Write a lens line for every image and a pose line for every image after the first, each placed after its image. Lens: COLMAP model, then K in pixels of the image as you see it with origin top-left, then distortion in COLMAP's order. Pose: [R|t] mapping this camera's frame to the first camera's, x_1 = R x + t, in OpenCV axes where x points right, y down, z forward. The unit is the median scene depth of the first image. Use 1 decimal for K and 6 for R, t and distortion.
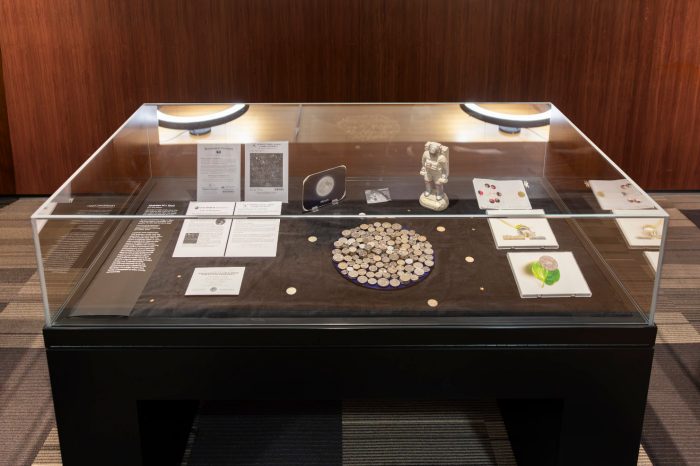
lens RADIAL K [[990.1, 0, 350.0], [0, 990.1, 233.0], [0, 0, 1]] dist [0.044053, 0.076944]
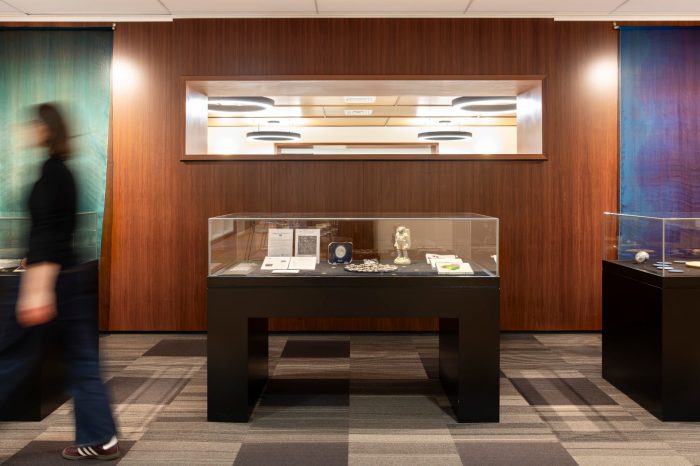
lens RADIAL K [[990.1, 0, 350.0], [0, 990.1, 233.0], [0, 0, 1]] dist [0.044053, 0.076944]
pose [[0.999917, 0.001761, -0.012790, 0.007410], [-0.004854, 0.969241, -0.246066, 0.185027], [0.011963, 0.246108, 0.969169, -0.376937]]
